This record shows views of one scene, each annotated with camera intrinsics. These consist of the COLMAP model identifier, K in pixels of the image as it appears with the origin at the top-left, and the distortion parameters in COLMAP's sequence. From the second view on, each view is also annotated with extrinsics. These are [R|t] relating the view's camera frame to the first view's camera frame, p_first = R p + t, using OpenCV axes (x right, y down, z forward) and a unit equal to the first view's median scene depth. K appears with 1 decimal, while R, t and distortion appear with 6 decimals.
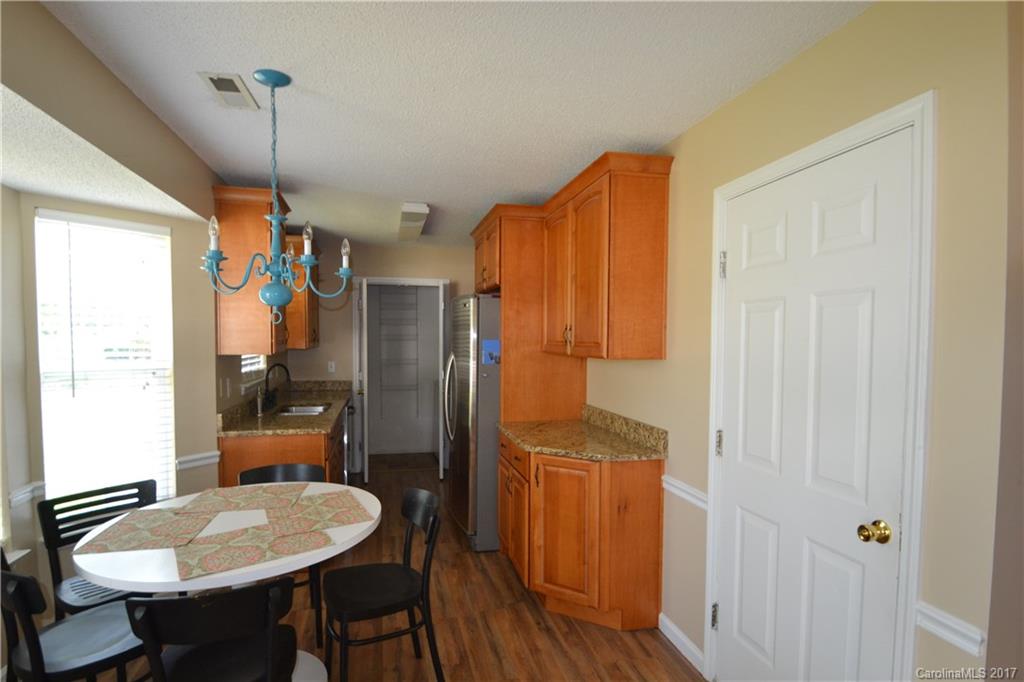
lens RADIAL K [[545.0, 0, 507.4], [0, 545.0, 362.7], [0, 0, 1]] dist [-0.001397, -0.014975]
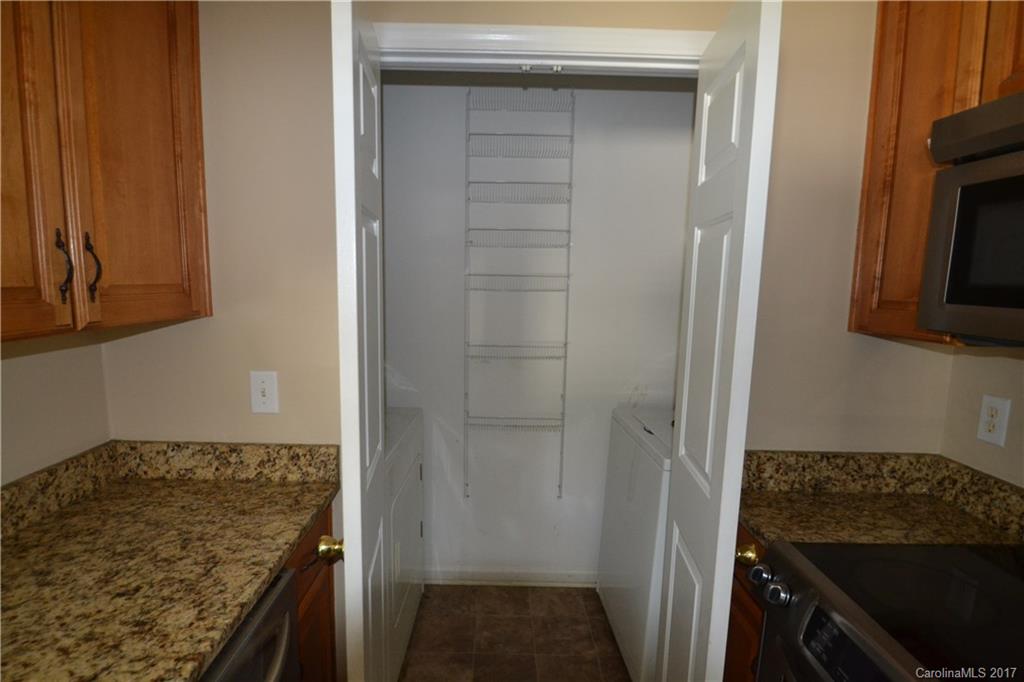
lens RADIAL K [[545.0, 0, 507.4], [0, 545.0, 362.7], [0, 0, 1]] dist [-0.001397, -0.014975]
pose [[0.978738, 0.039200, -0.201334, -0.295046], [-0.019912, 0.995090, 0.096947, -0.064116], [0.204146, -0.090877, 0.974713, 1.455377]]
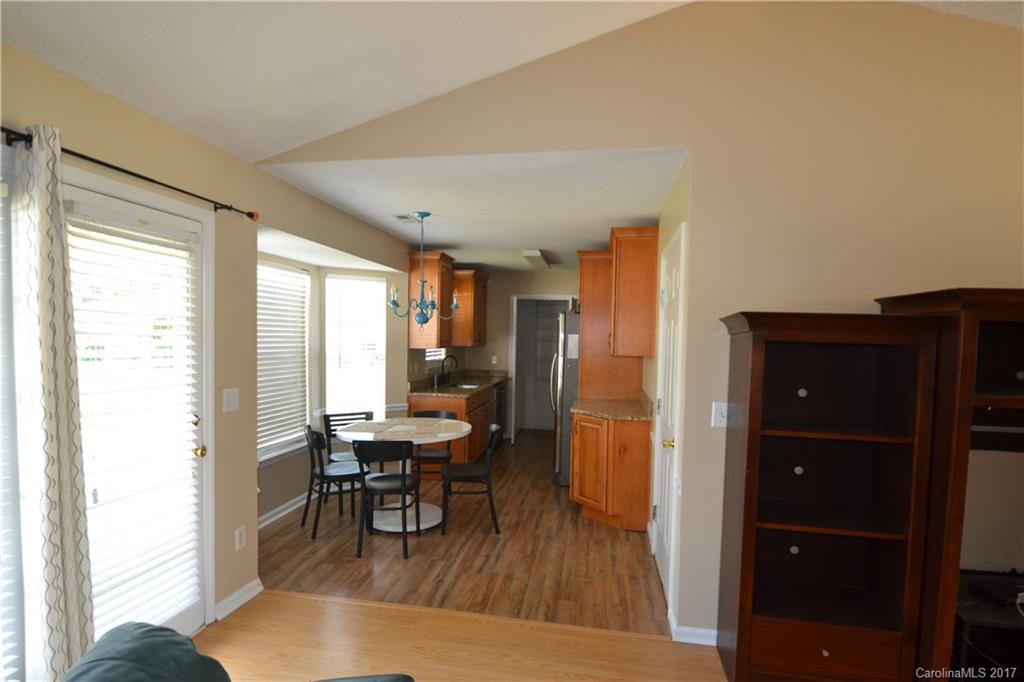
lens RADIAL K [[545.0, 0, 507.4], [0, 545.0, 362.7], [0, 0, 1]] dist [-0.001397, -0.014975]
pose [[0.927427, 0.029155, -0.372867, 0.426699], [-0.030199, 0.999539, 0.003042, 0.017202], [0.372784, 0.008439, 0.927880, -0.518992]]
